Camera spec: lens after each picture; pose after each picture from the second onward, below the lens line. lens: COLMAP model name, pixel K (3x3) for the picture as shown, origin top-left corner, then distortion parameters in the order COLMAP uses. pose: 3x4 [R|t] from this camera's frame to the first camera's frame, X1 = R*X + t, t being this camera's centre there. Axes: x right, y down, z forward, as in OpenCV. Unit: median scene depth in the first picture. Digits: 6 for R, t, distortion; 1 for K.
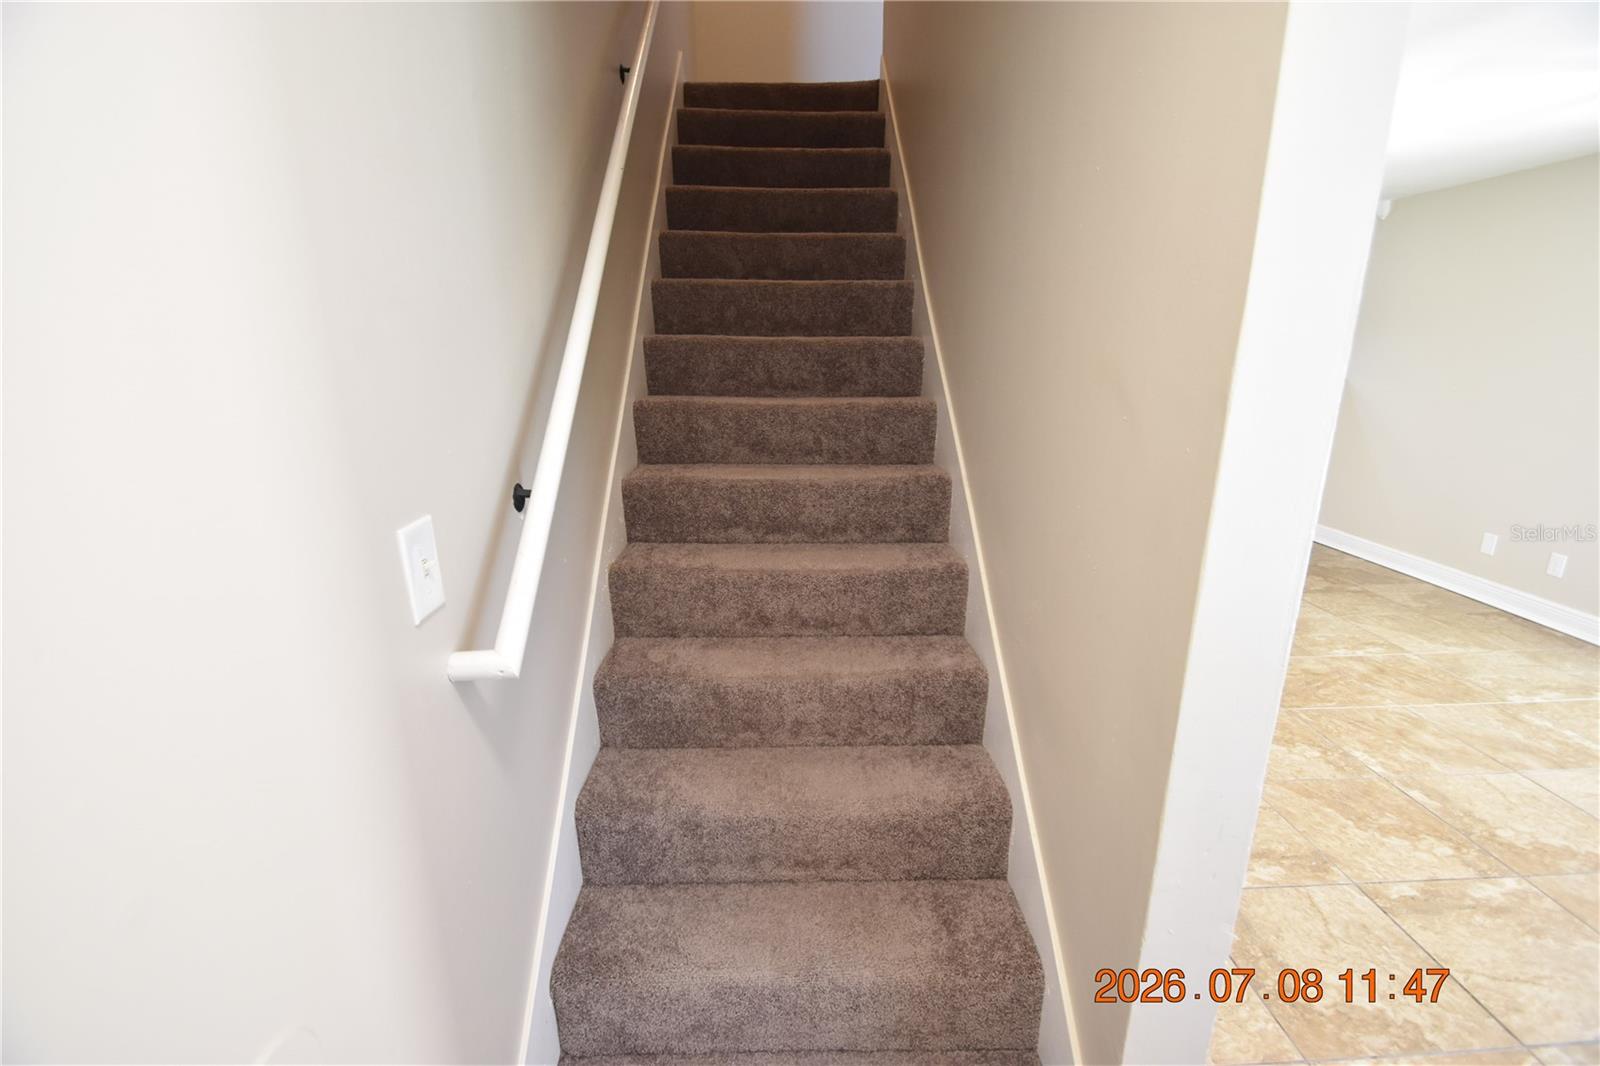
lens RADIAL K [[702.4, 0, 797.2], [0, 702.4, 546.4], [0, 0, 1]] dist [0.001747, -0.008289]
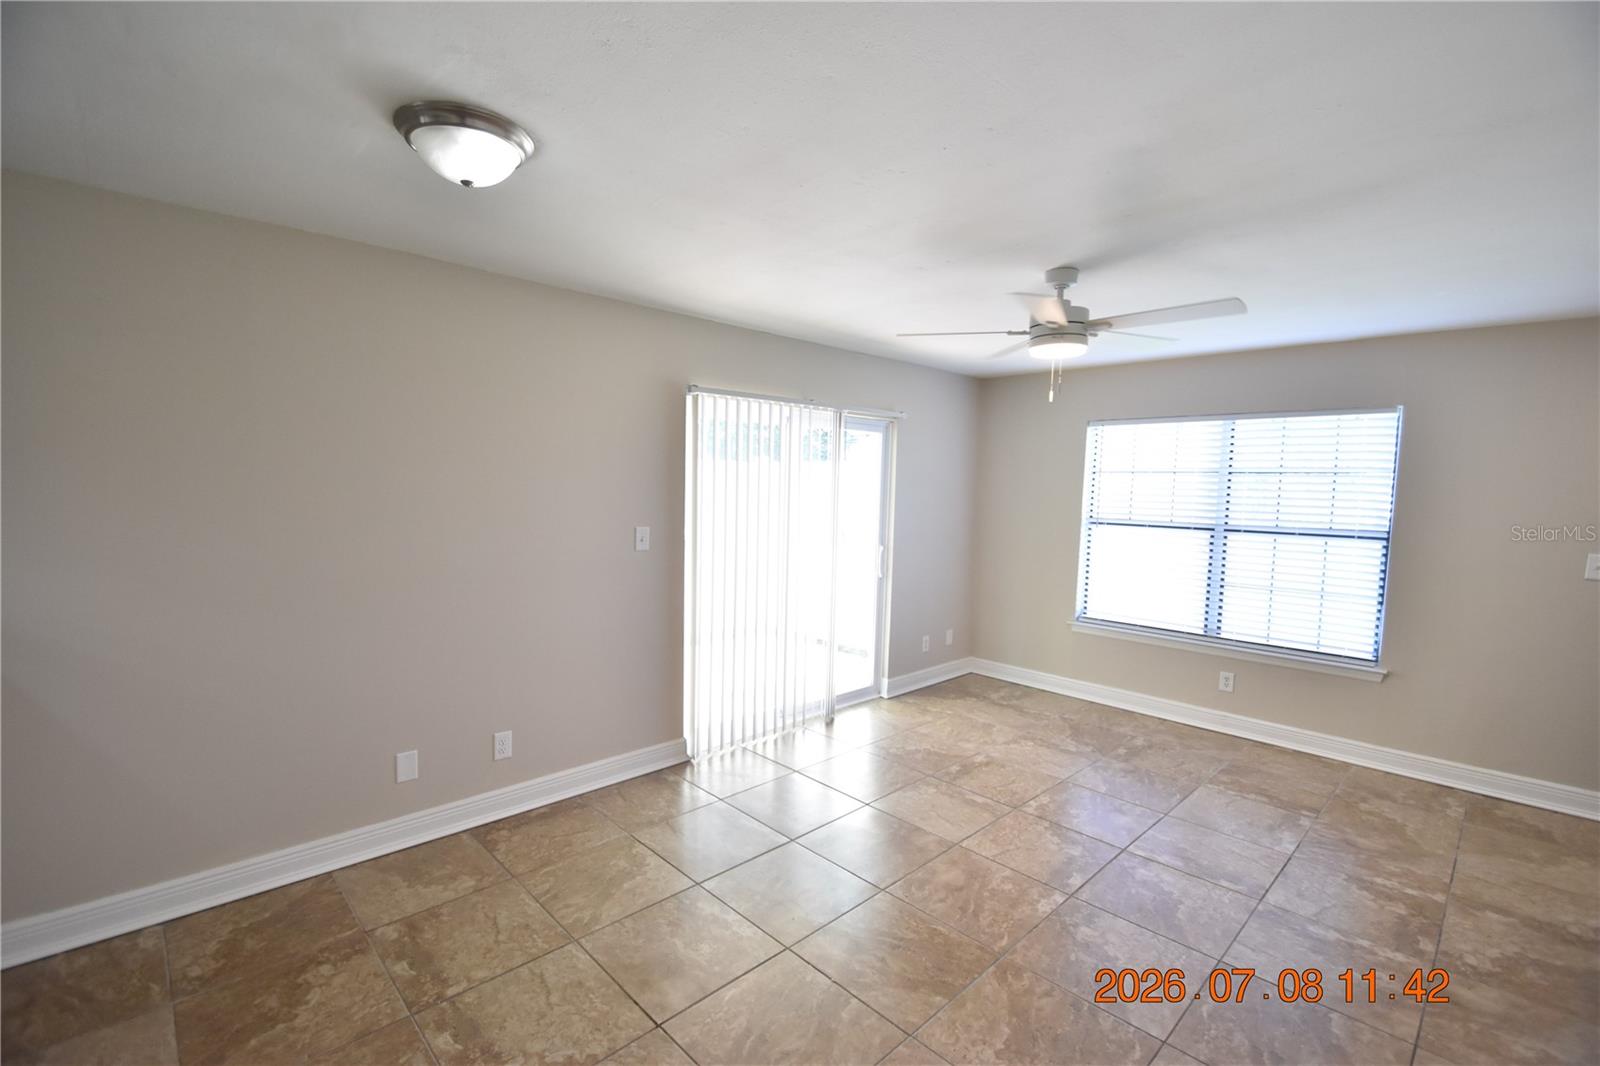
lens RADIAL K [[698.0, 0, 793.8], [0, 698.0, 541.8], [0, 0, 1]] dist [0.015172, -0.018770]
pose [[-0.670786, -0.058475, 0.739343, 0.304958], [0.193265, 0.948663, 0.250375, -0.438588], [-0.716028, 0.310837, -0.625048, 1.500291]]
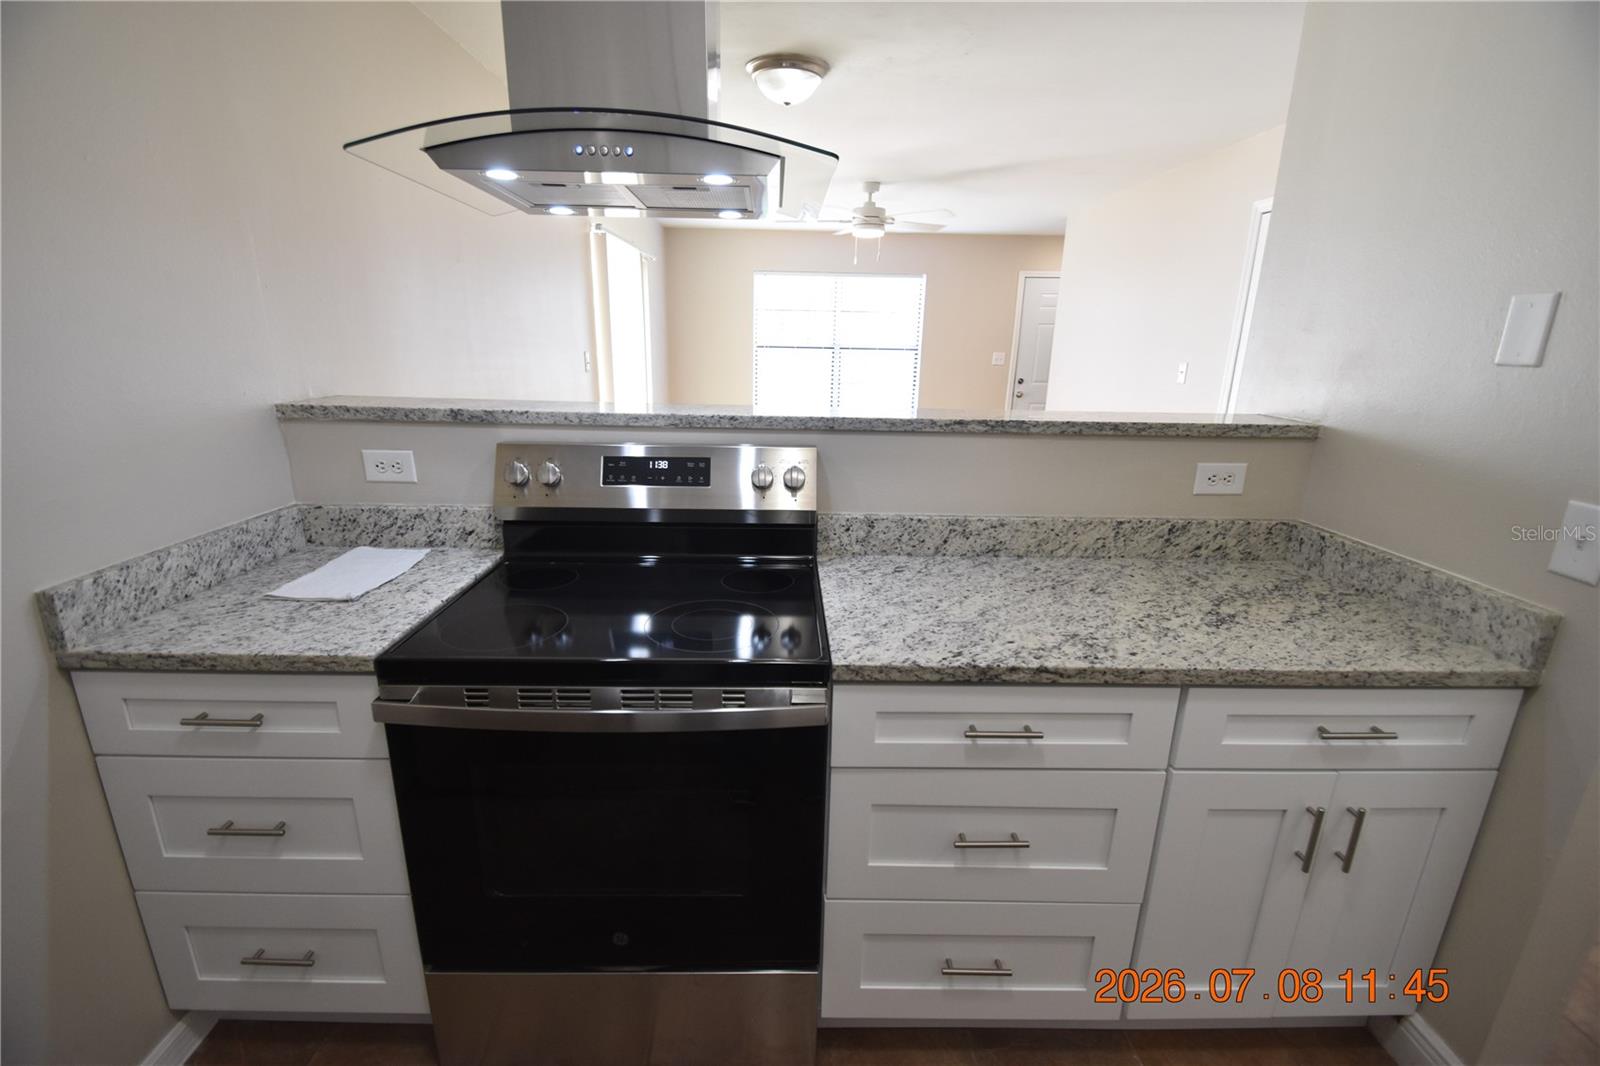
lens RADIAL K [[698.0, 0, 793.8], [0, 698.0, 541.8], [0, 0, 1]] dist [0.015172, -0.018770]
pose [[-0.999952, -0.004629, 0.008616, 0.937733], [0.000733, 0.842985, 0.537936, -0.641779], [-0.009753, 0.537917, -0.842942, 2.282334]]
